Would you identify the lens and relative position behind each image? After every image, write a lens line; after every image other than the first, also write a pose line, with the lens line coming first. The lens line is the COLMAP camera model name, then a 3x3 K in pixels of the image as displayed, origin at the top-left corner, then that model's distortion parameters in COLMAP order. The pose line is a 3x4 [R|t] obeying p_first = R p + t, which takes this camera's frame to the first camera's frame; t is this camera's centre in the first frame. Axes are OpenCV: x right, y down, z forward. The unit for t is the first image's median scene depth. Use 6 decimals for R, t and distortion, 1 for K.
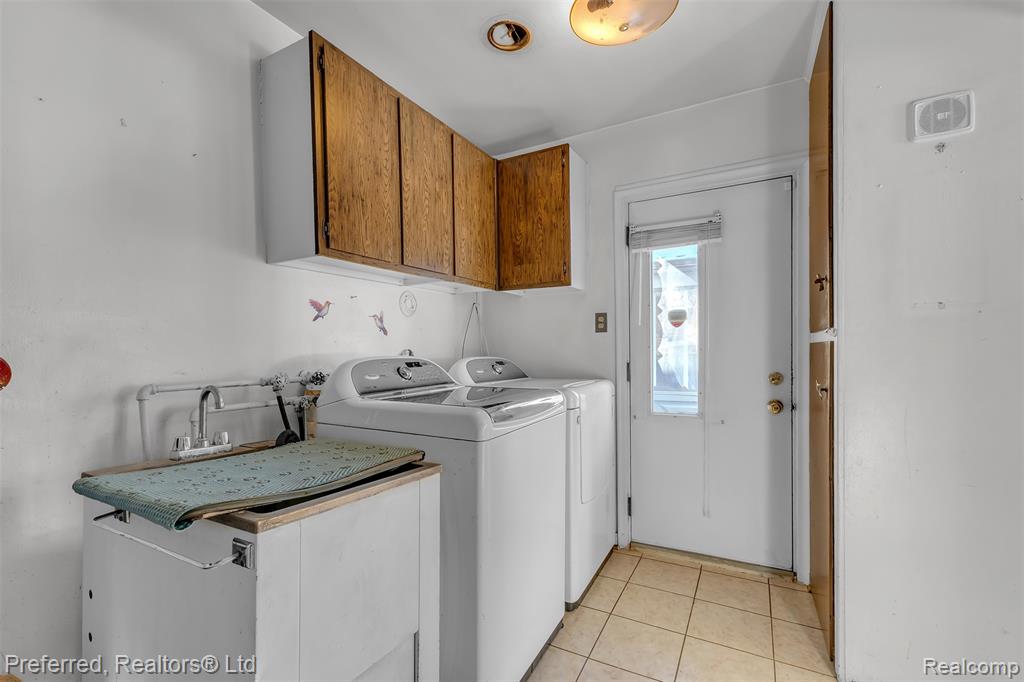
lens RADIAL K [[430.6, 0, 525.9], [0, 430.6, 343.4], [0, 0, 1]] dist [0.000770, 0.000190]
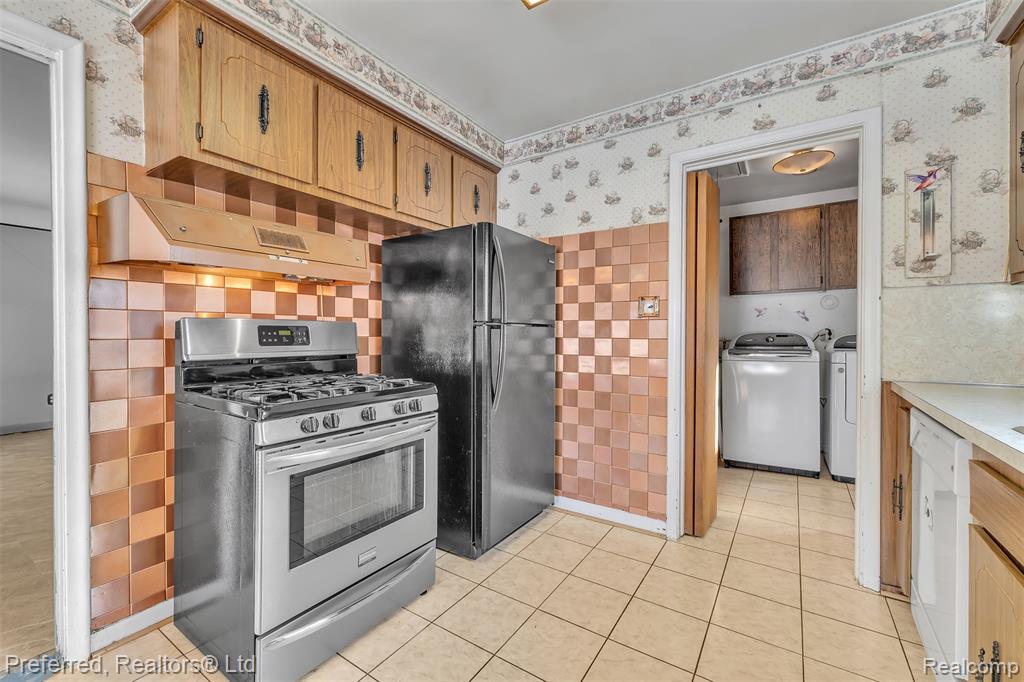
lens RADIAL K [[422.6, 0, 526.7], [0, 422.6, 335.6], [0, 0, 1]] dist [0.003289, -0.000075]
pose [[-0.083082, 0.016159, -0.996412, 1.784111], [0.006287, 0.999857, 0.015691, 0.007933], [0.996523, -0.004961, -0.083171, -0.096502]]
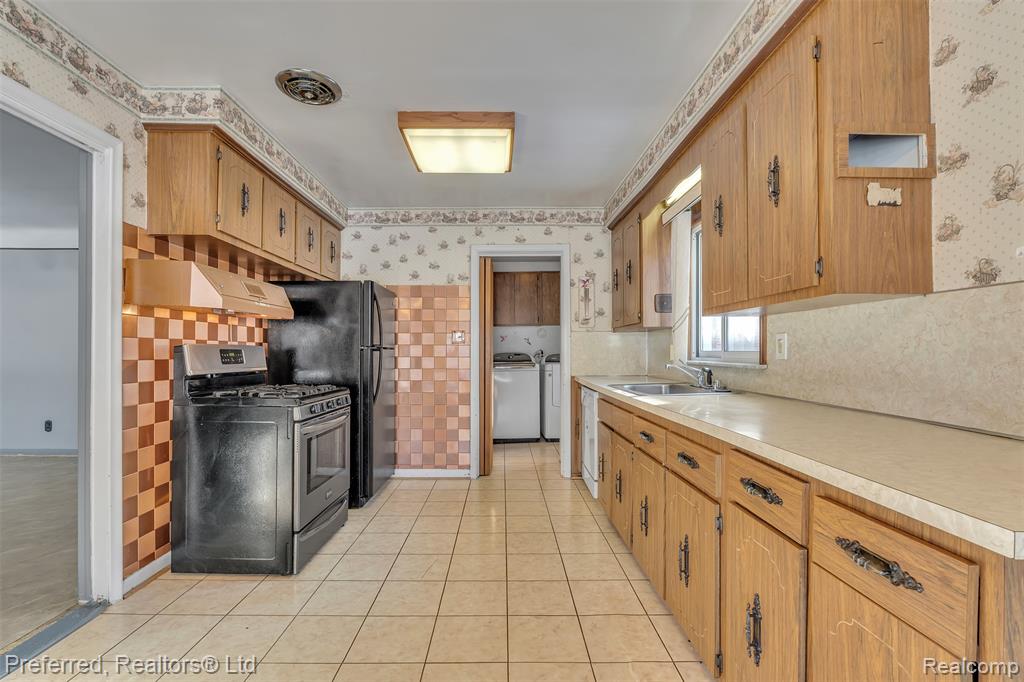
lens RADIAL K [[439.8, 0, 509.3], [0, 439.8, 345.6], [0, 0, 1]] dist [-0.011281, 0.000110]
pose [[0.473650, -0.004178, -0.880703, 2.410368], [0.002918, 0.999991, -0.003174, -0.006505], [0.880708, -0.001066, 0.473658, -0.581714]]
